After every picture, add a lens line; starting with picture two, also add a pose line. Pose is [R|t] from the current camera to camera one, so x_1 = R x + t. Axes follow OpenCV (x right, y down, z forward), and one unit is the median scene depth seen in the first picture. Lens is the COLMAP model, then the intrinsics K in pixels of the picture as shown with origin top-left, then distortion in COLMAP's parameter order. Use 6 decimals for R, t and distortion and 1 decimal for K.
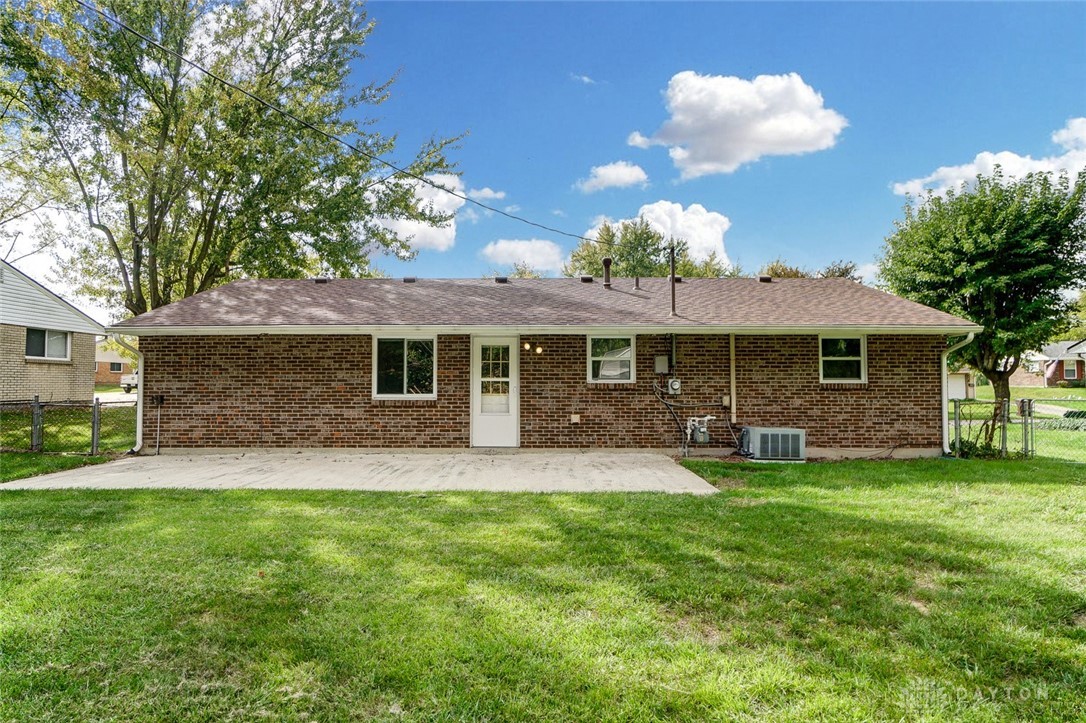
lens RADIAL K [[637.9, 0, 543.0], [0, 637.9, 361.5], [0, 0, 1]] dist [0.017086, -0.000805]
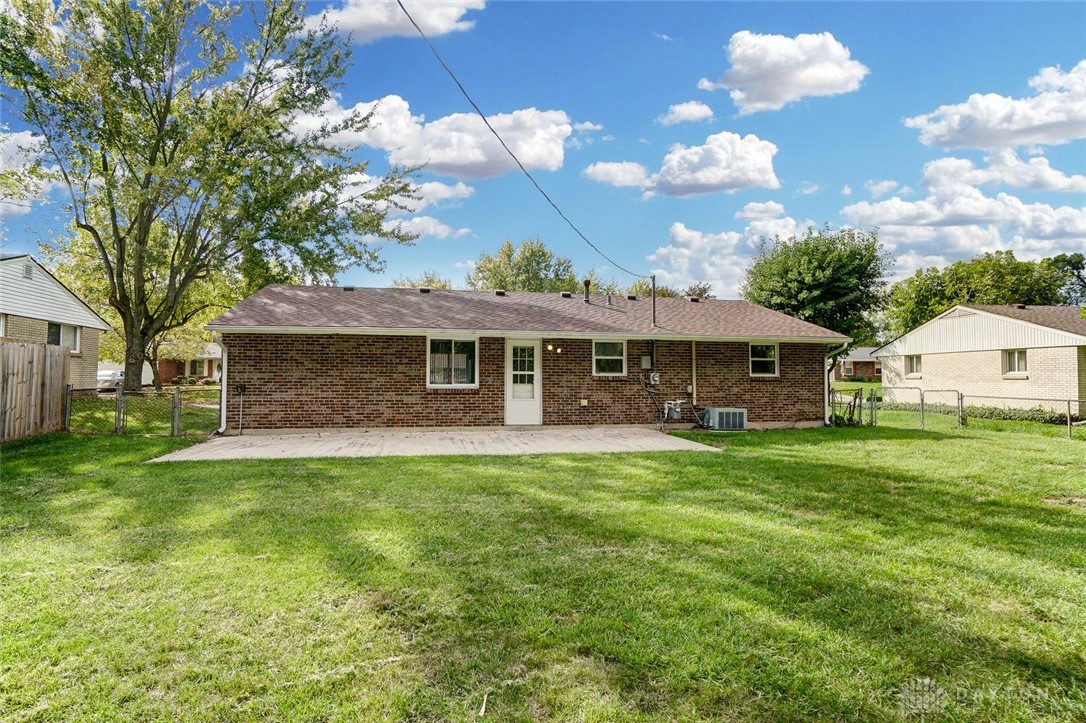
lens RADIAL K [[552.7, 0, 543.0], [0, 552.7, 361.5], [0, 0, 1]] dist [-0.003686, -0.000465]
pose [[0.978630, 0.009503, 0.205410, -0.266727], [-0.010863, 0.999926, 0.005494, -0.000979], [-0.205342, -0.007608, 0.978661, -0.100714]]
